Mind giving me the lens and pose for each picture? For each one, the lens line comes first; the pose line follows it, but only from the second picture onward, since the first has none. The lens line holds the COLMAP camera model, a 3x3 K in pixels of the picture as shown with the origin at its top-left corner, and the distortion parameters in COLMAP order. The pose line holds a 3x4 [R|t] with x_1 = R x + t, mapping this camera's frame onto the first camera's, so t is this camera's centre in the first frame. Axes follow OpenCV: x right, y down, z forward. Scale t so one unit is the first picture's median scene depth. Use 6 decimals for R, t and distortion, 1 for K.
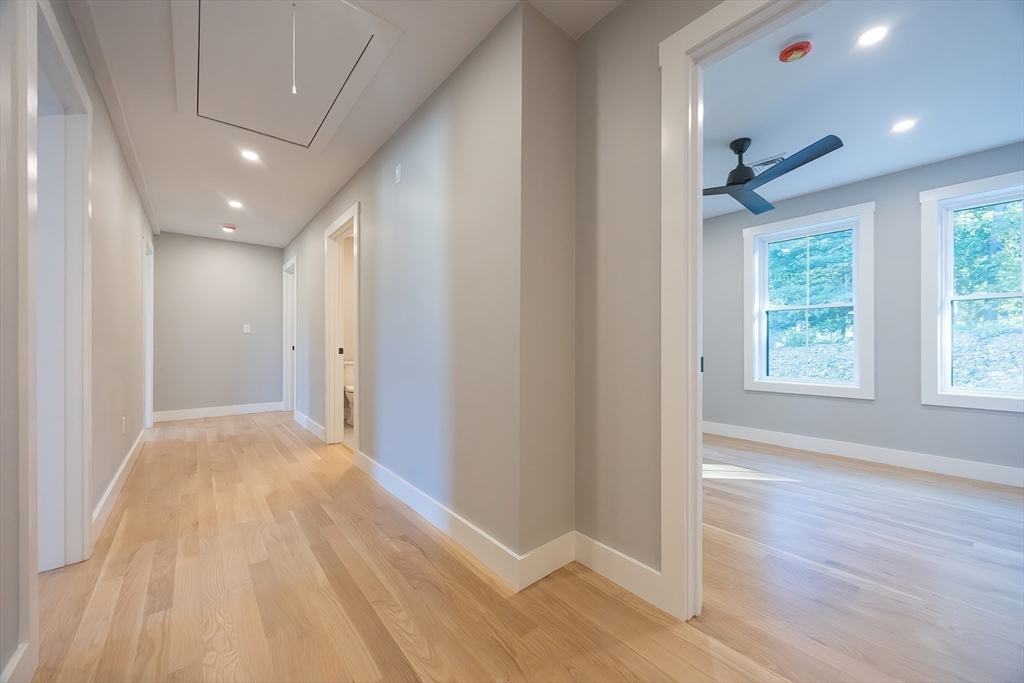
lens RADIAL K [[385.8, 0, 519.9], [0, 385.8, 343.1], [0, 0, 1]] dist [-0.000771, -0.000162]
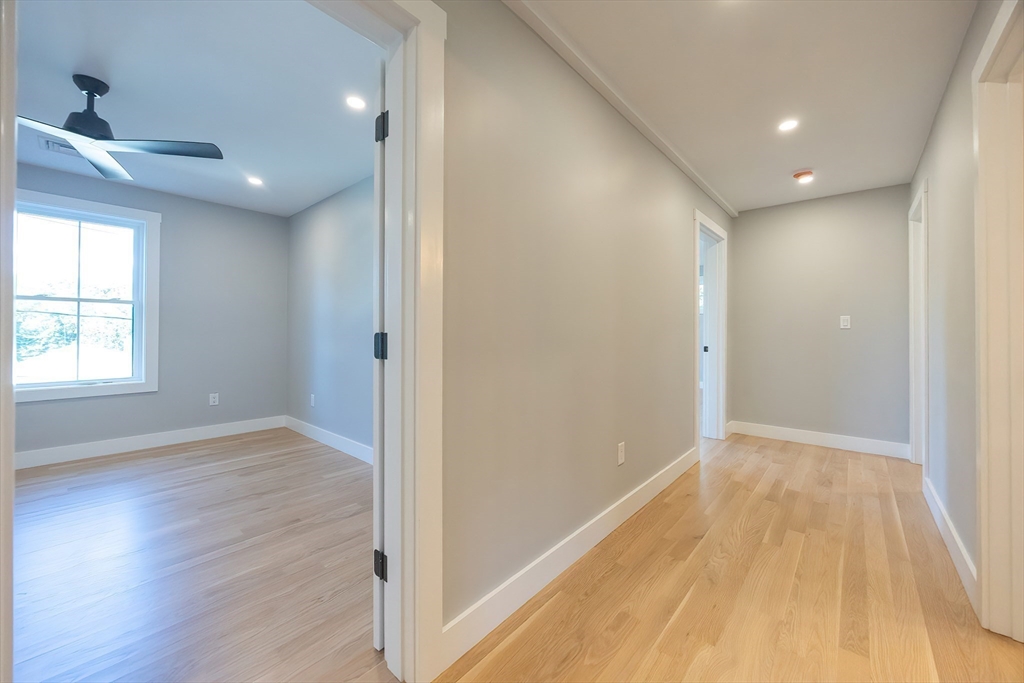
lens RADIAL K [[389.6, 0, 525.9], [0, 389.6, 329.6], [0, 0, 1]] dist [-0.001139, -0.000236]
pose [[0.166397, -0.006983, -0.986034, -0.190588], [-0.000929, 0.999973, -0.007239, -0.025284], [0.986058, 0.002120, 0.166386, 0.477947]]
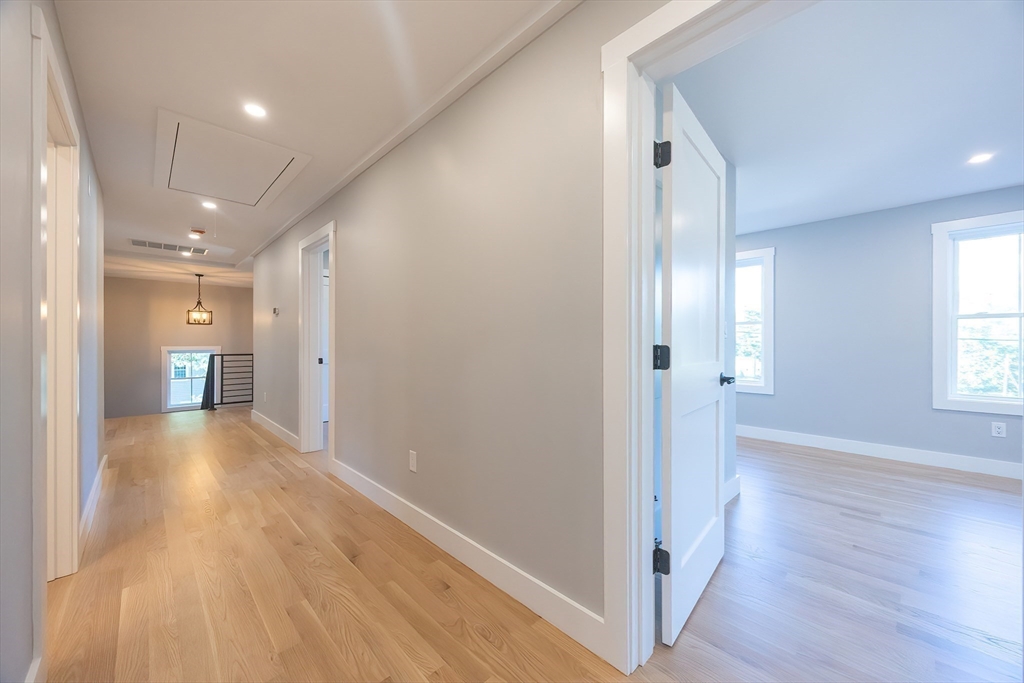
lens RADIAL K [[386.4, 0, 512.0], [0, 386.4, 341.5], [0, 0, 1]] dist [0.001771, 0.000179]
pose [[-0.998143, -0.003509, -0.060808, -0.846124], [-0.003291, 0.999988, -0.003682, -0.029199], [0.060820, -0.003475, -0.998143, 1.309263]]
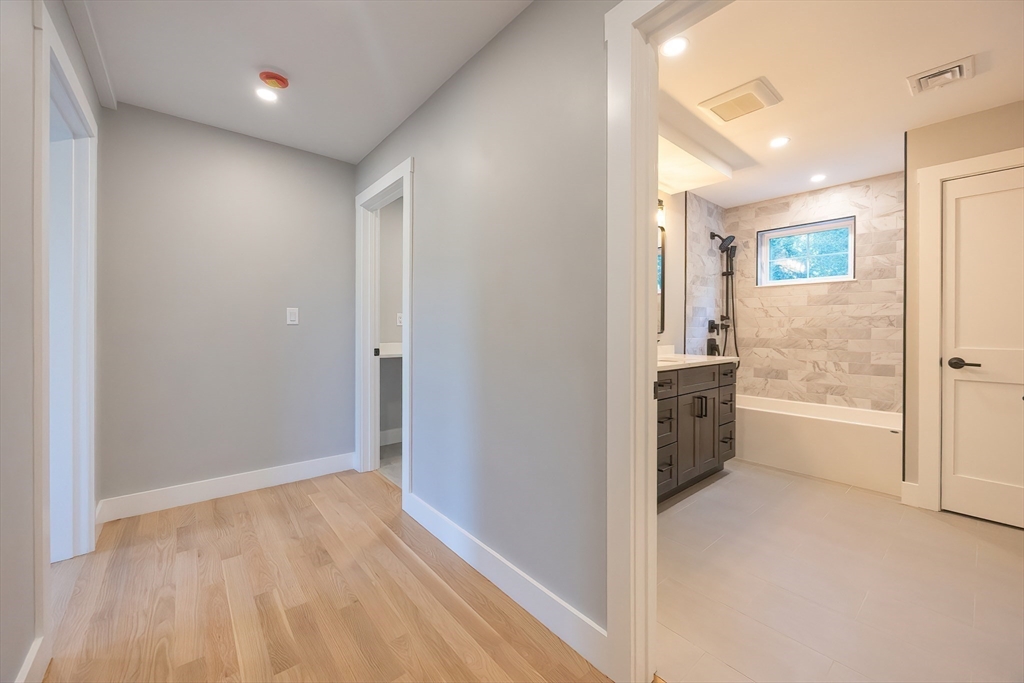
lens RADIAL K [[398.1, 0, 514.4], [0, 398.1, 327.5], [0, 0, 1]] dist [-0.000240, -0.000011]
pose [[0.999972, 0.000298, -0.007511, -0.567039], [-0.000281, 0.999997, 0.002296, -0.031823], [0.007512, -0.002294, 0.999969, 0.655750]]
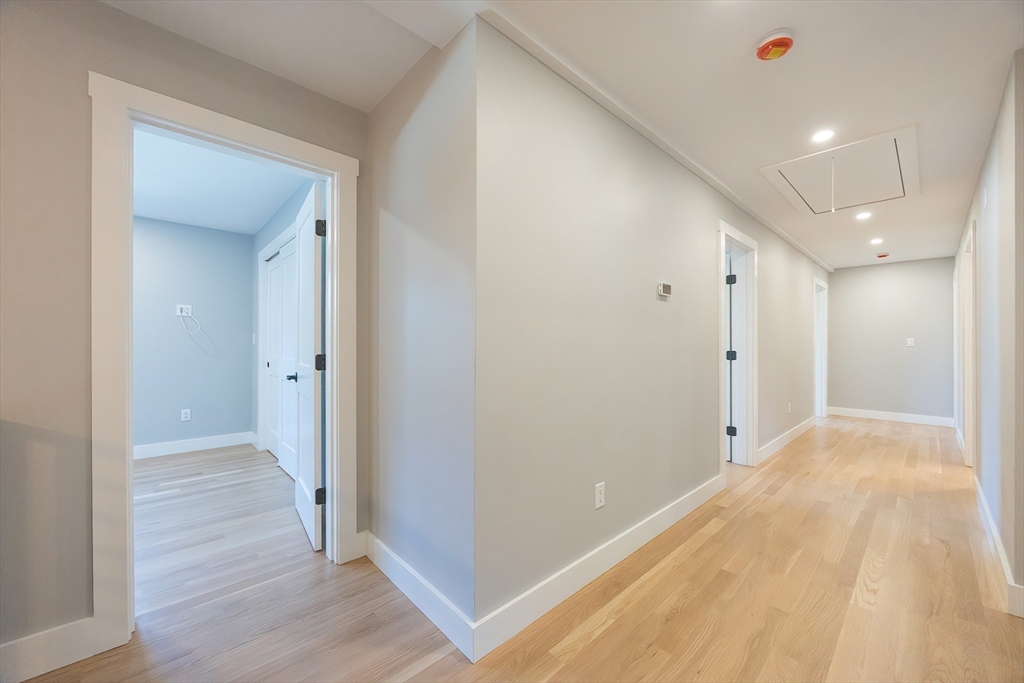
lens RADIAL K [[387.0, 0, 525.5], [0, 387.0, 344.5], [0, 0, 1]] dist [-0.000269, -0.000068]
pose [[0.061675, -0.003445, -0.998090, 0.387586], [0.000240, 0.999994, -0.003436, -0.037962], [0.998096, -0.000028, 0.061676, -0.156772]]
